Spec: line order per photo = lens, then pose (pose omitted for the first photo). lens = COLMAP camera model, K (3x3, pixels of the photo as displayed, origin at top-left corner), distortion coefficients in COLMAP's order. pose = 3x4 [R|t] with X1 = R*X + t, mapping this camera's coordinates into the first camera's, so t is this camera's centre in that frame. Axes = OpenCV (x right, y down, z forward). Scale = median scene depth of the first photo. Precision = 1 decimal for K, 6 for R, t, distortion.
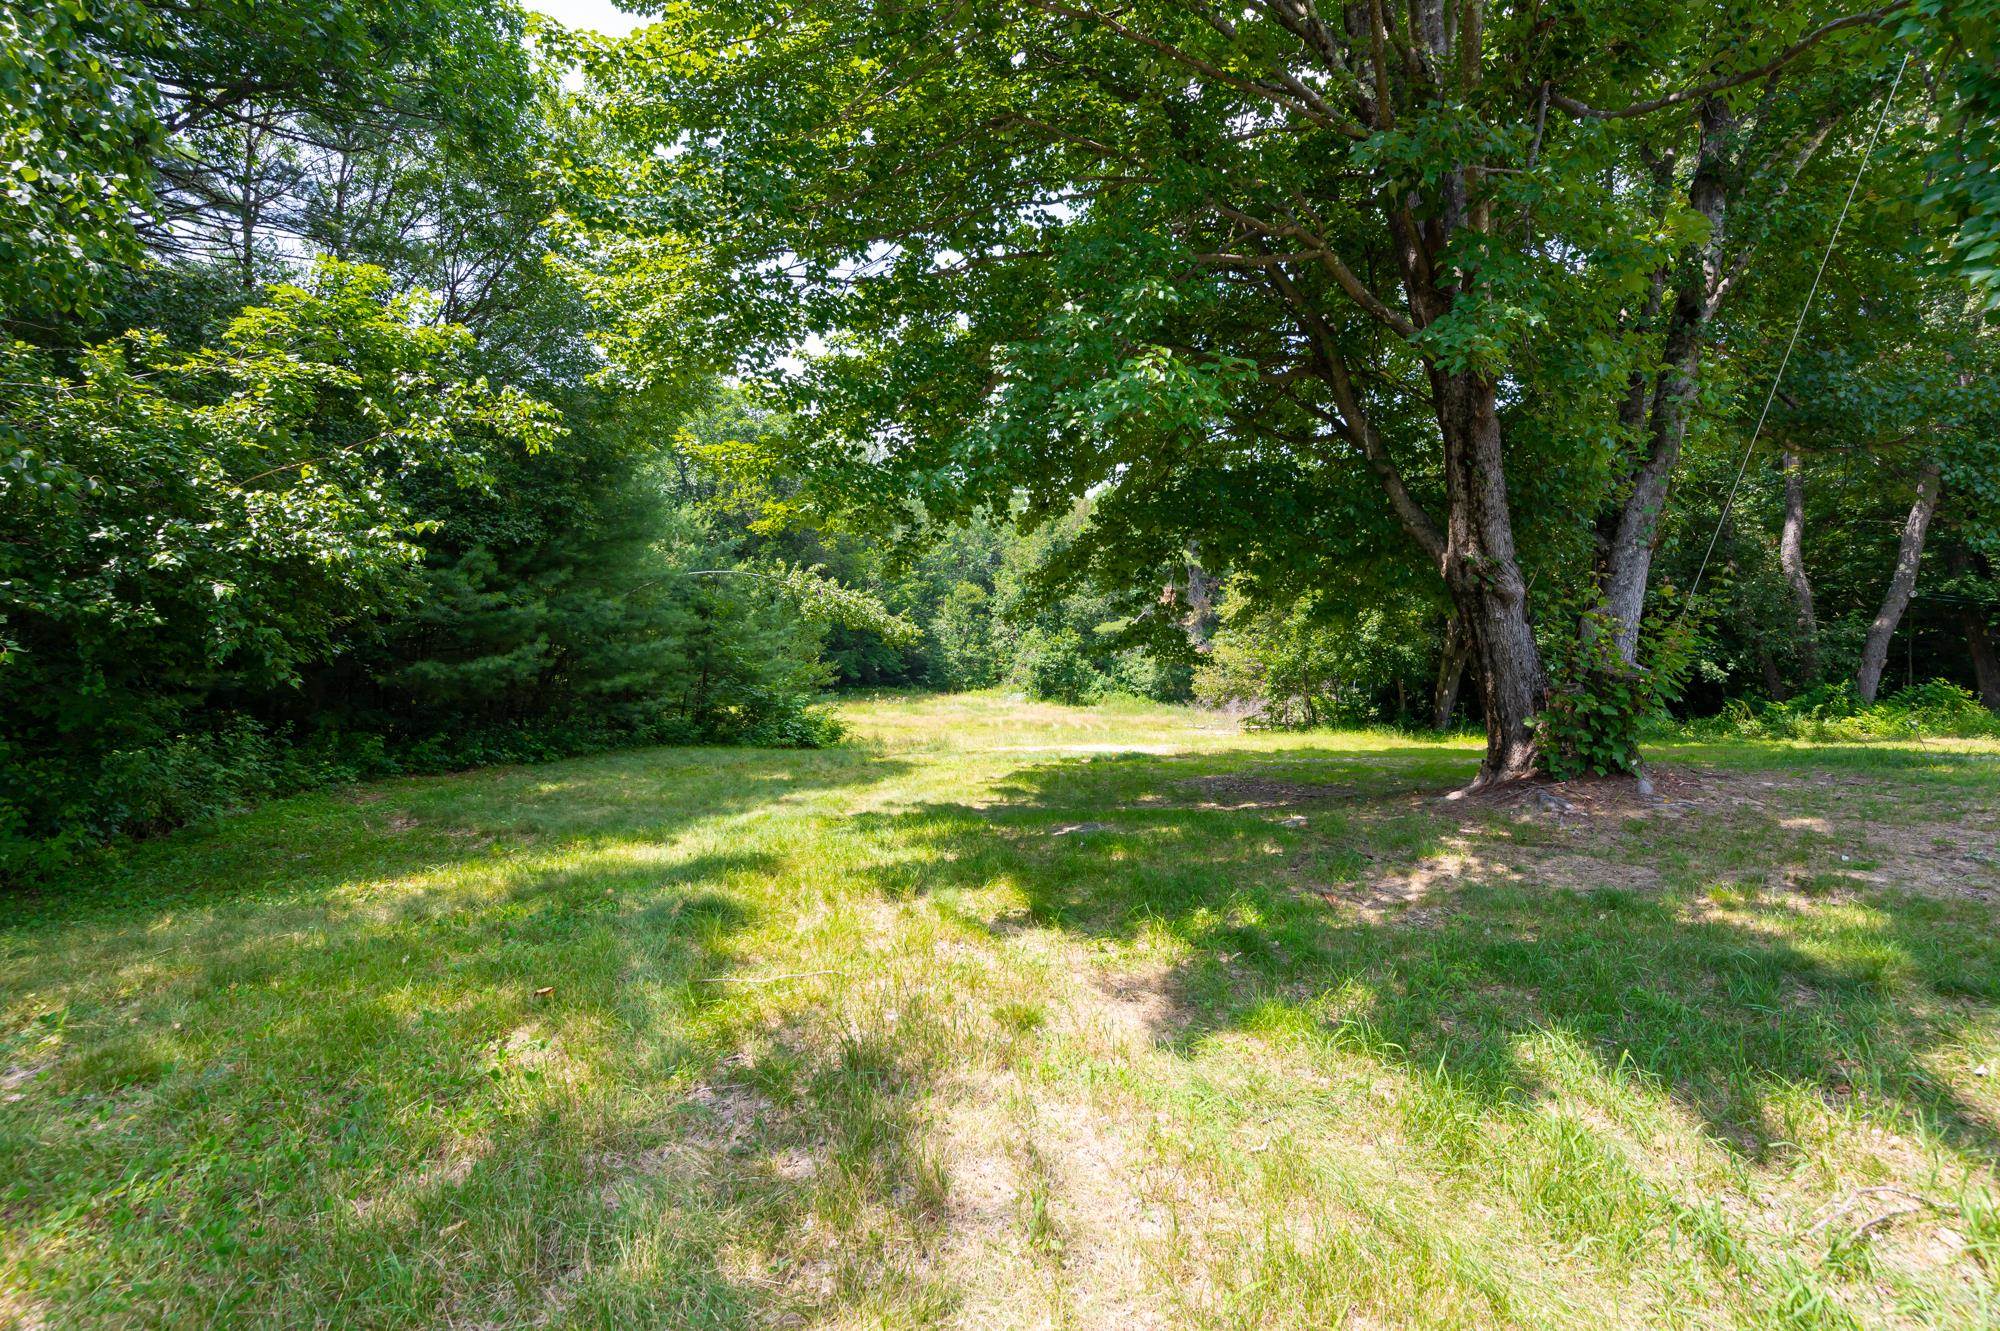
lens RADIAL K [[847.6, 0, 1000.1], [0, 847.6, 674.7], [0, 0, 1]] dist [-0.014164, -0.000713]
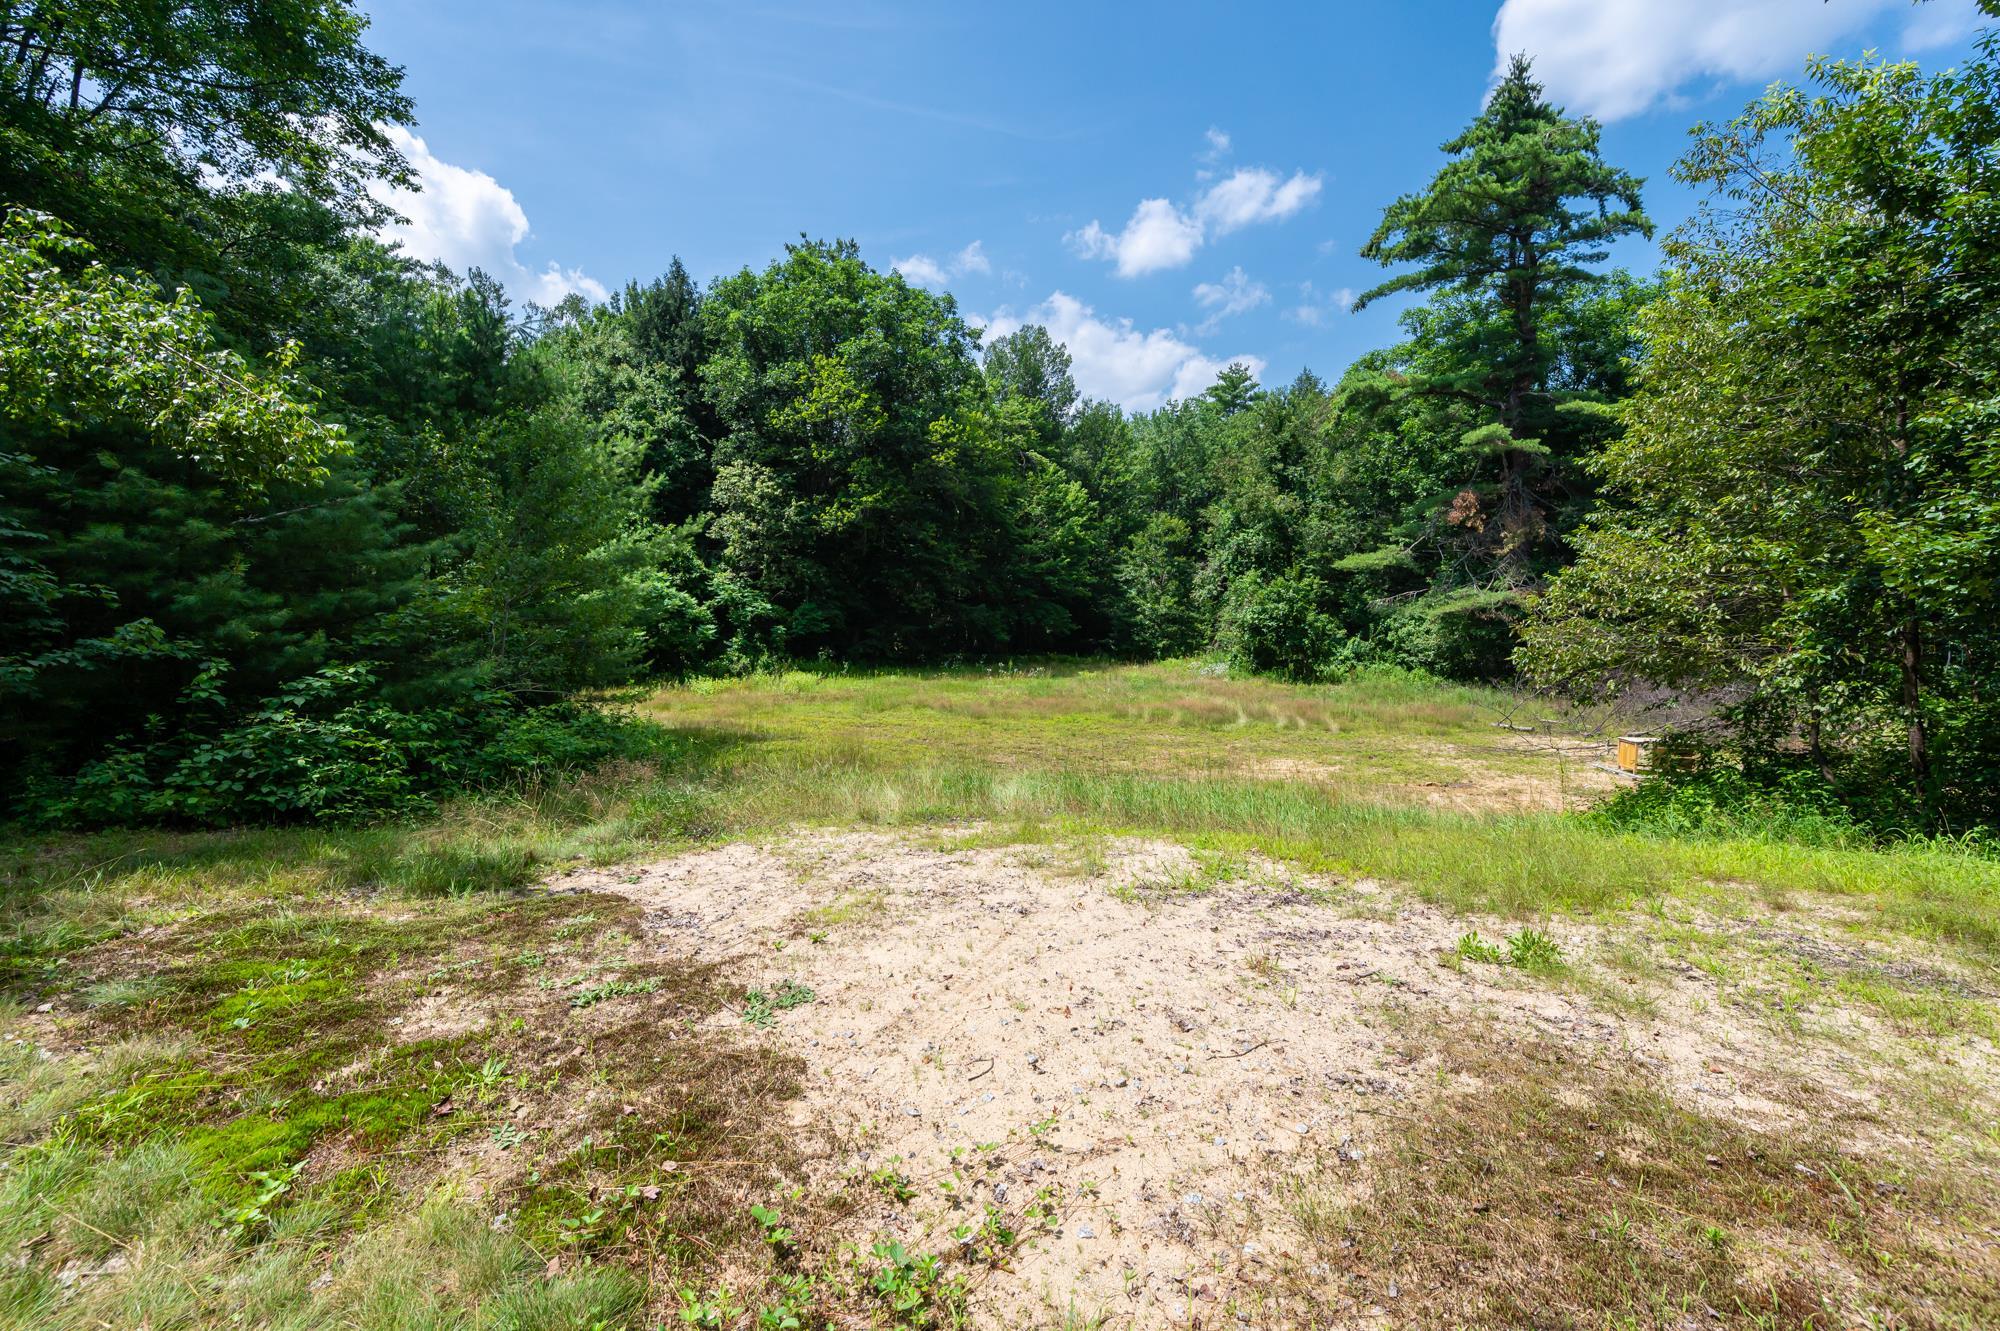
lens RADIAL K [[864.3, 0, 999.9], [0, 864.3, 662.1], [0, 0, 1]] dist [0.001141, 0.000037]
pose [[0.954613, 0.007110, -0.297763, 0.057194], [-0.000472, 0.999750, 0.022356, 0.004722], [0.297848, -0.021201, 0.954378, 0.267346]]
